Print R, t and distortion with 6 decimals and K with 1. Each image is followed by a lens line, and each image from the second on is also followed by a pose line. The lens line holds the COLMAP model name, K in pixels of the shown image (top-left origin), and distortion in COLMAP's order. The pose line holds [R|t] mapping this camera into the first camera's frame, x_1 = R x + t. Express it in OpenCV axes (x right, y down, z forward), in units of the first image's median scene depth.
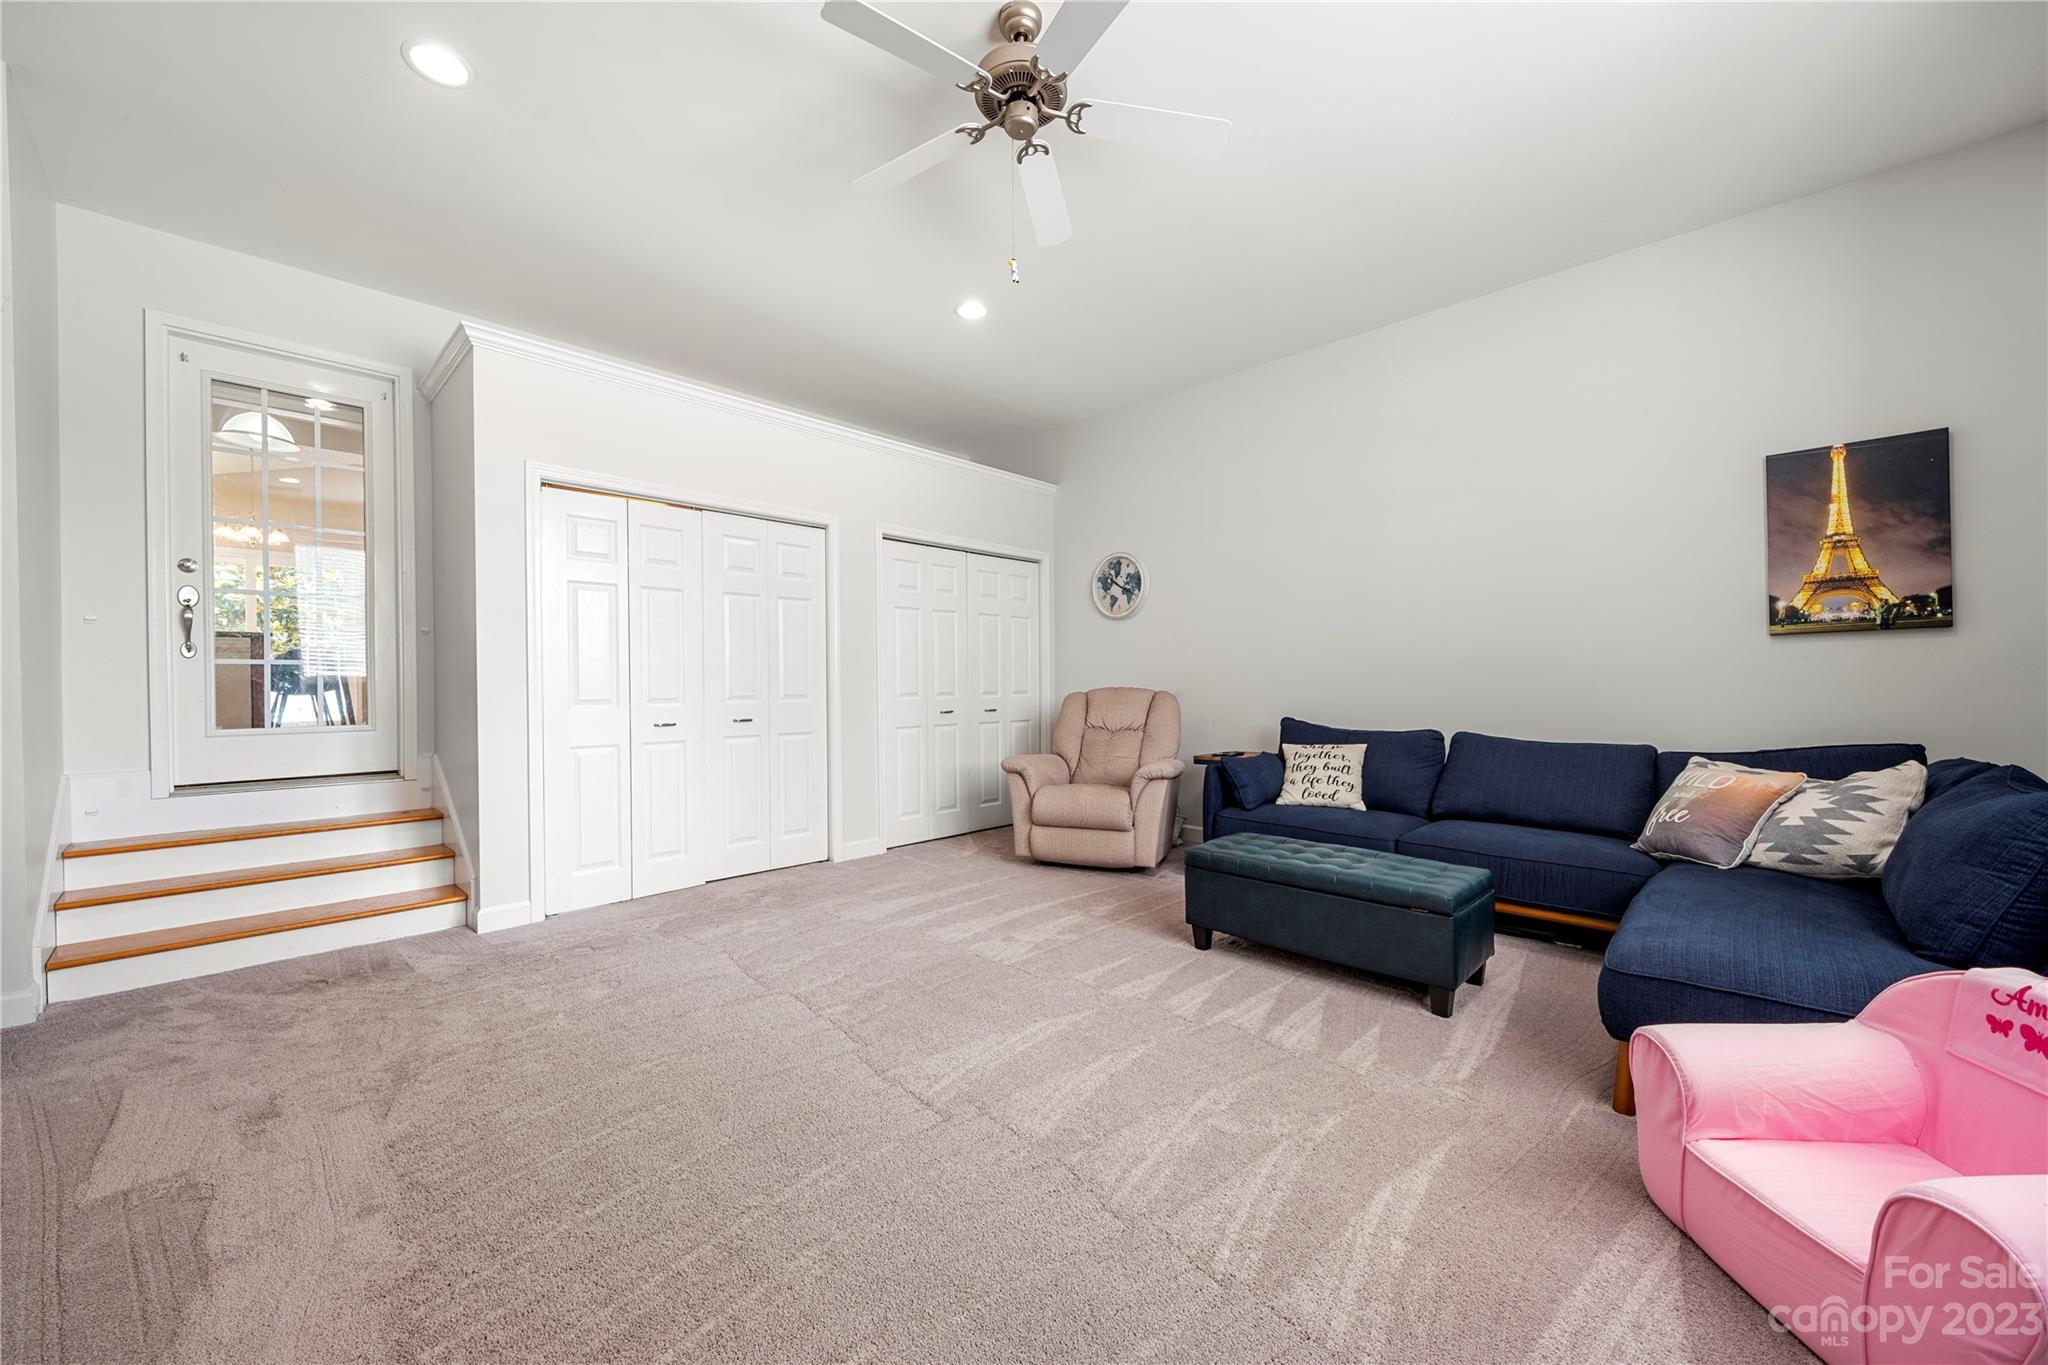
lens RADIAL K [[759.3, 0, 1014.9], [0, 759.3, 690.1], [0, 0, 1]] dist [-0.001233, -0.000506]
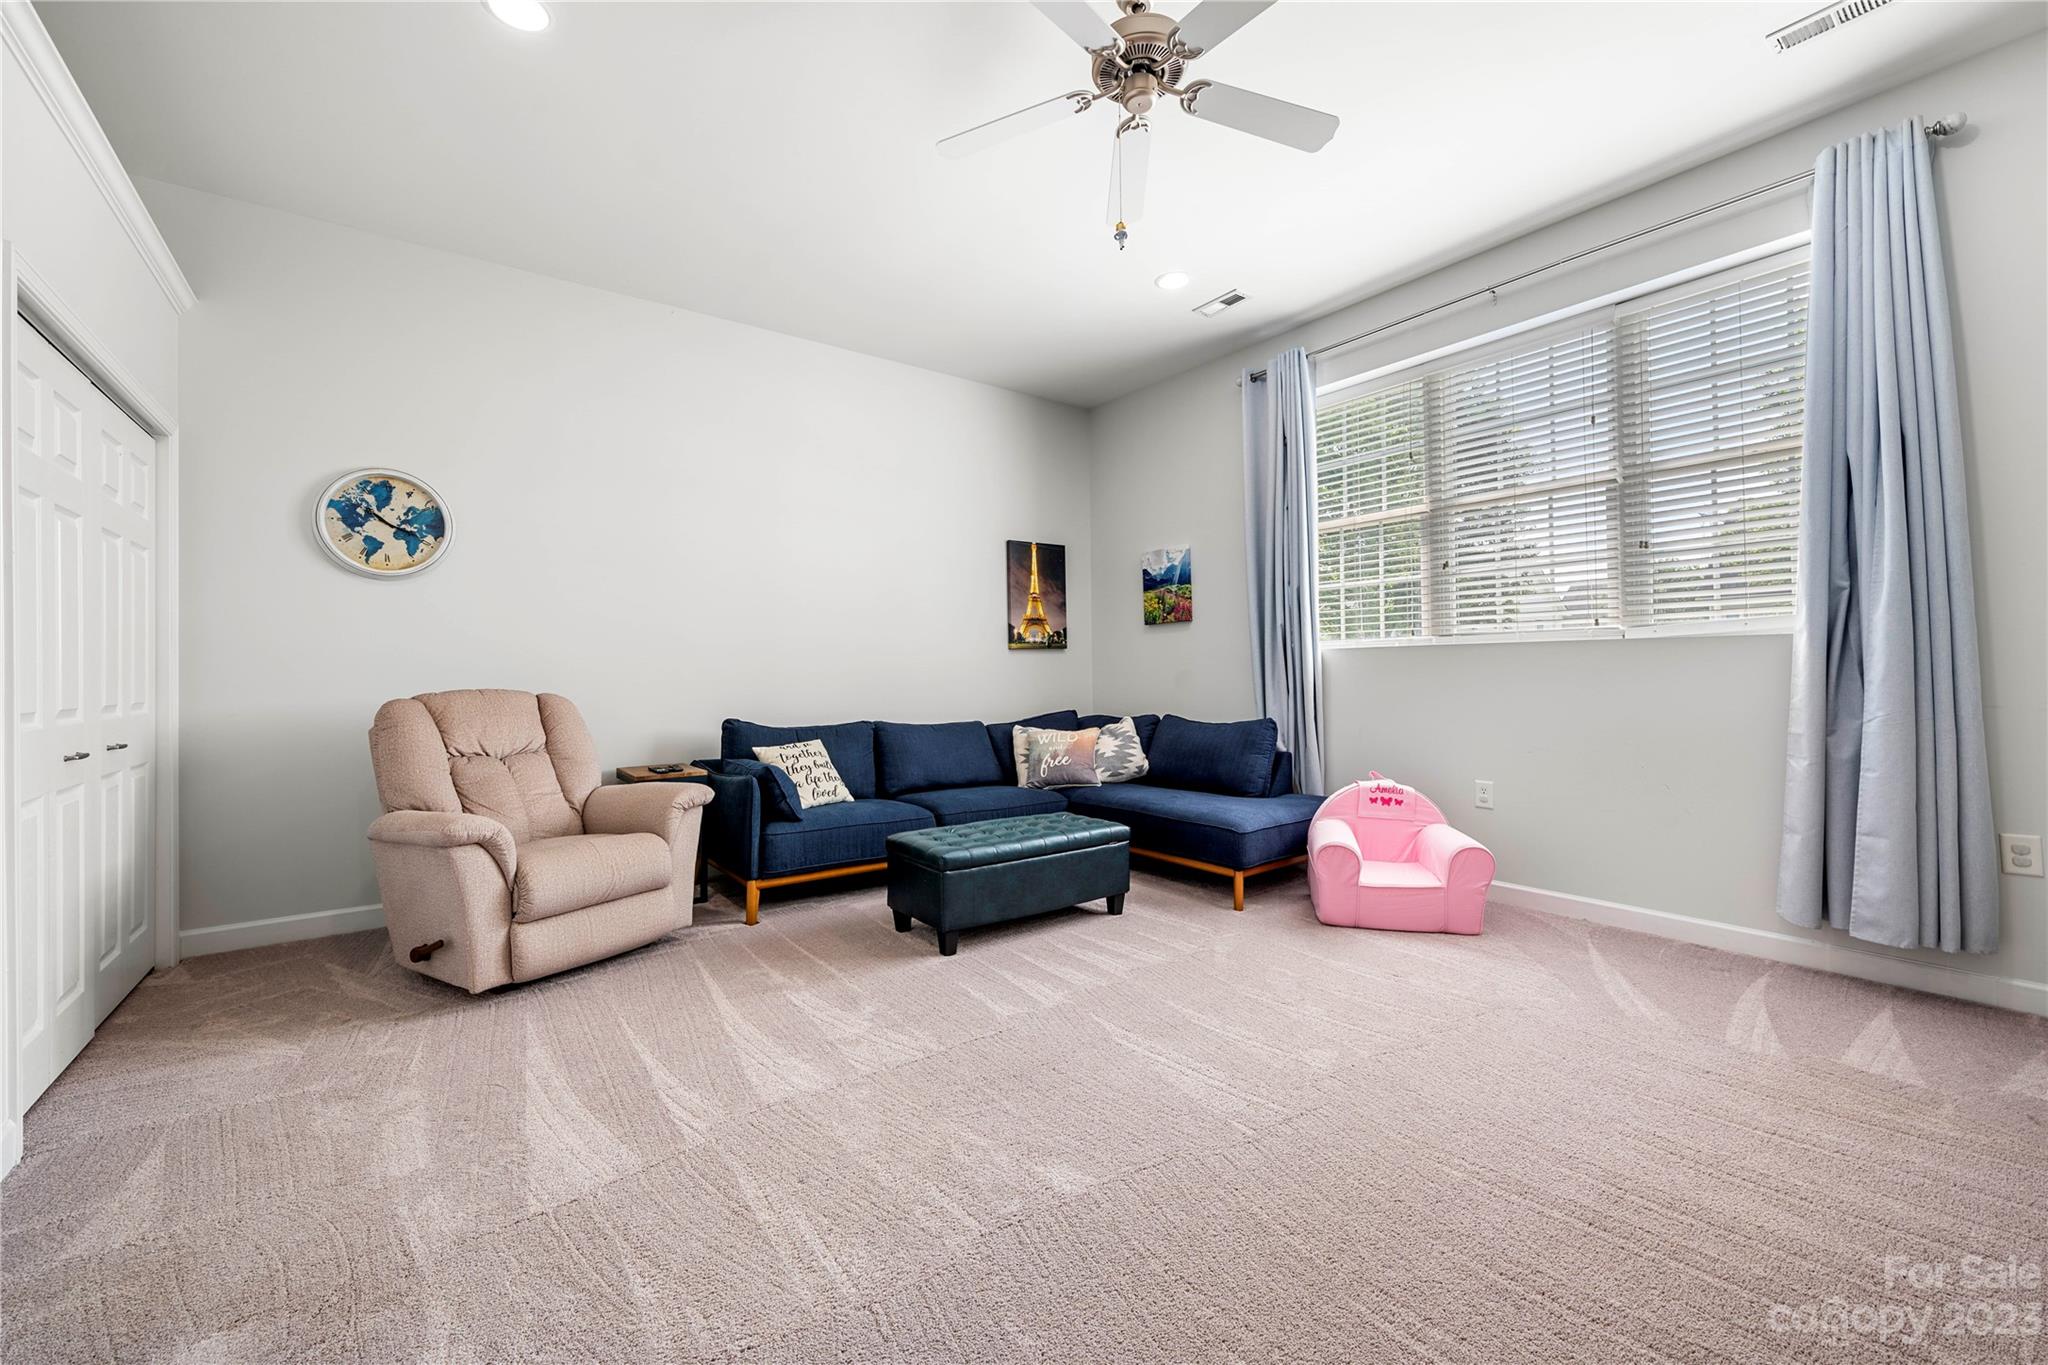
lens RADIAL K [[800.3, 0, 1012.7], [0, 800.3, 665.0], [0, 0, 1]] dist [-0.003031, -0.000249]
pose [[0.171906, 0.013523, 0.985020, -0.708648], [0.015969, 0.999736, -0.016512, -0.009532], [-0.984984, 0.018569, 0.171645, 0.698535]]
